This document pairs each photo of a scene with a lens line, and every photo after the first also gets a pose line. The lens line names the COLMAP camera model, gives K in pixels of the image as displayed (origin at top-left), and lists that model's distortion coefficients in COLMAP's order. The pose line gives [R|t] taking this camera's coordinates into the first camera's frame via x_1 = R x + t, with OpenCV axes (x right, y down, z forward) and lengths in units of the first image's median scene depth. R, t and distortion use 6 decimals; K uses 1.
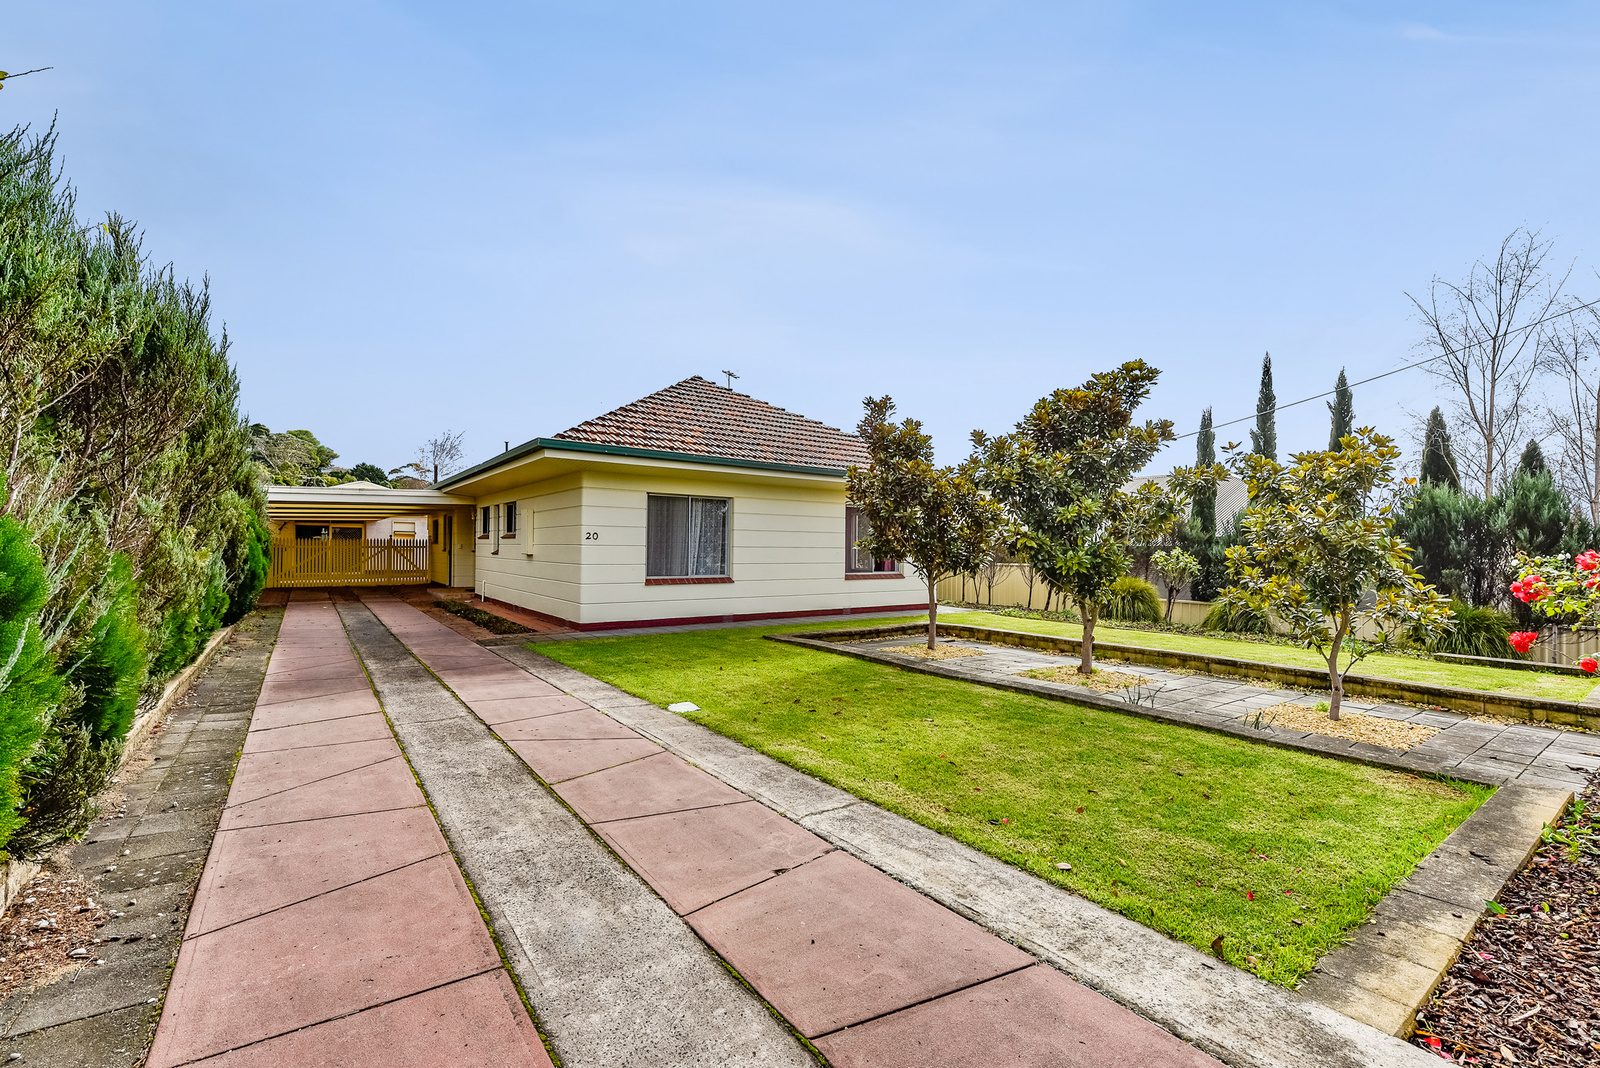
lens RADIAL K [[678.9, 0, 803.1], [0, 678.9, 539.8], [0, 0, 1]] dist [0.001227, 0.000080]
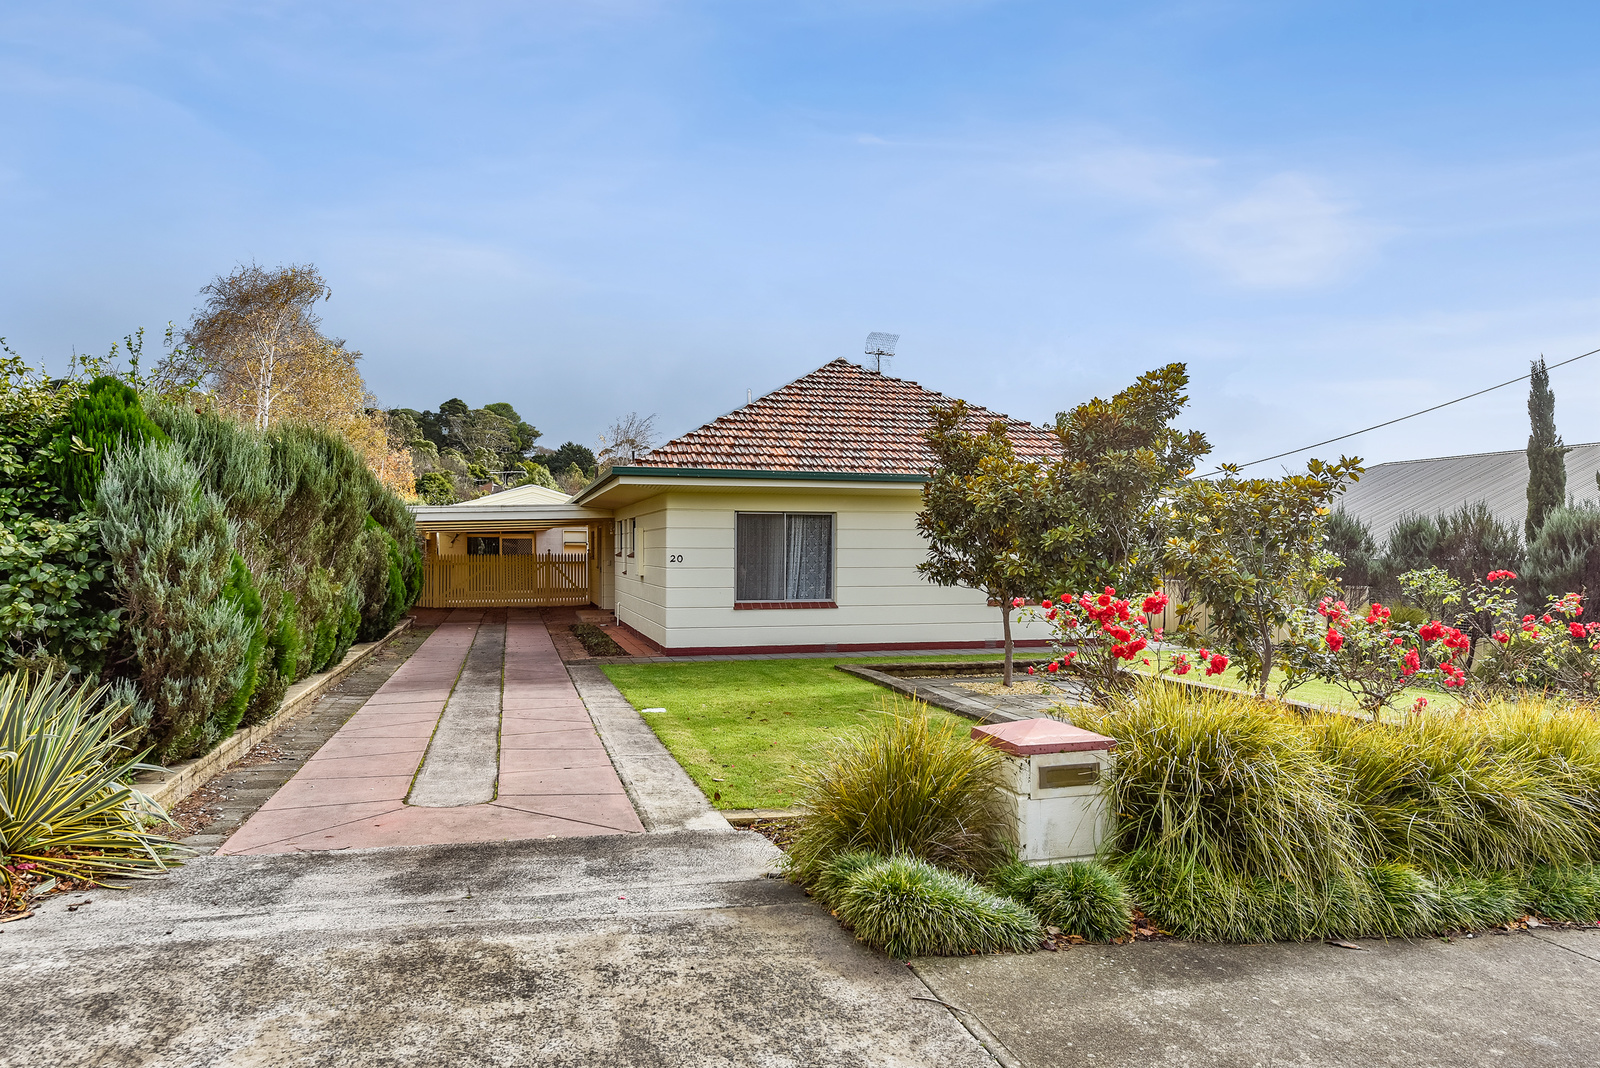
lens RADIAL K [[1106.1, 0, 799.7], [0, 1106.1, 538.3], [0, 0, 1]] dist [0.037643, 0.001339]
pose [[0.927192, -0.012142, -0.374389, 0.428110], [0.012888, 0.999917, -0.000511, -0.030459], [0.374364, -0.004352, 0.927272, -0.391440]]
